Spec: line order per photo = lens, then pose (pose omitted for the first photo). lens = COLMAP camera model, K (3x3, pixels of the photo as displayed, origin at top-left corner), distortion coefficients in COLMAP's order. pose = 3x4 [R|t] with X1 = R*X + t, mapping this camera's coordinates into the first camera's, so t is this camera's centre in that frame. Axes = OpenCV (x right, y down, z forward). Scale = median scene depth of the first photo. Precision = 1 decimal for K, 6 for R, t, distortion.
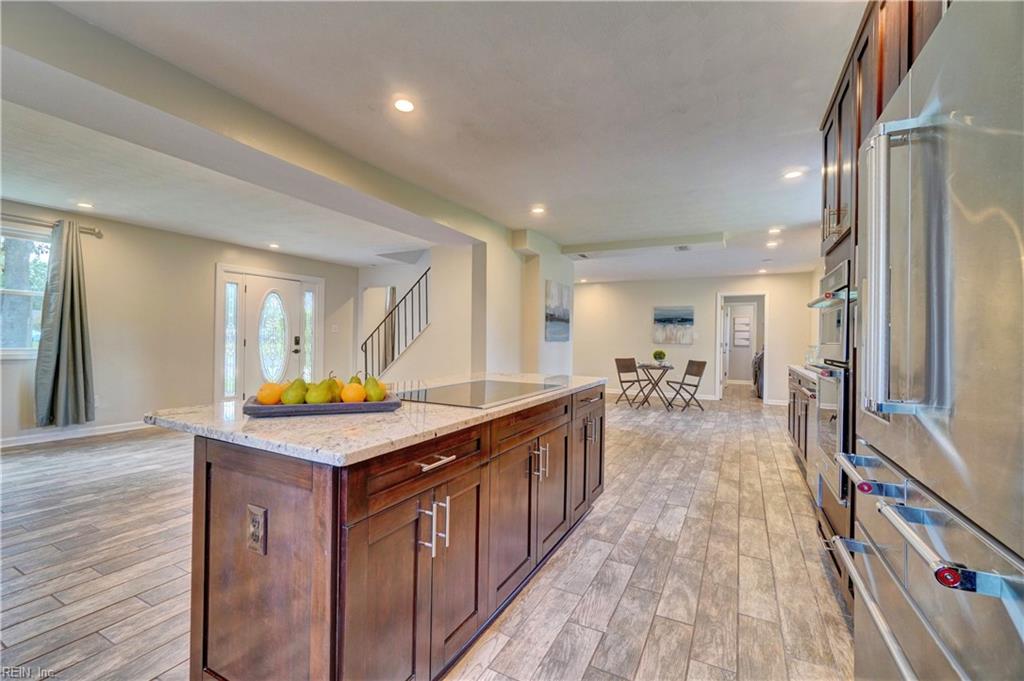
lens RADIAL K [[442.3, 0, 503.9], [0, 442.3, 340.6], [0, 0, 1]] dist [-0.005353, 0.001932]
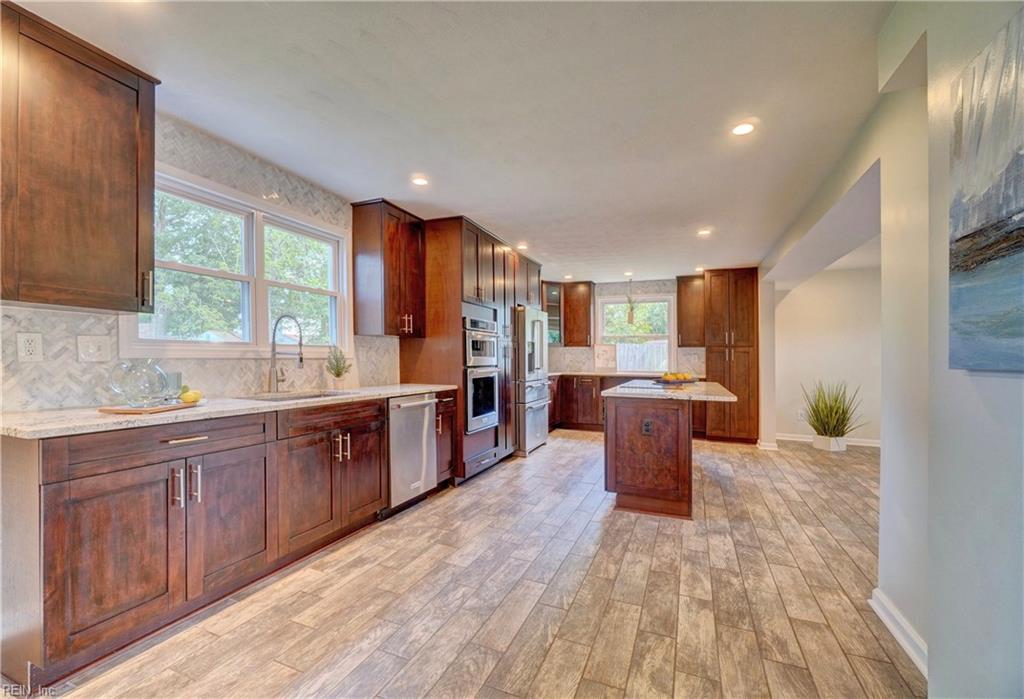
lens RADIAL K [[457.8, 0, 514.5], [0, 457.8, 343.1], [0, 0, 1]] dist [-0.010412, 0.000278]
pose [[-0.991065, -0.030188, -0.129917, 0.257679], [-0.025905, 0.999068, -0.034534, 0.002690], [0.130838, -0.030860, -0.990923, 0.892005]]
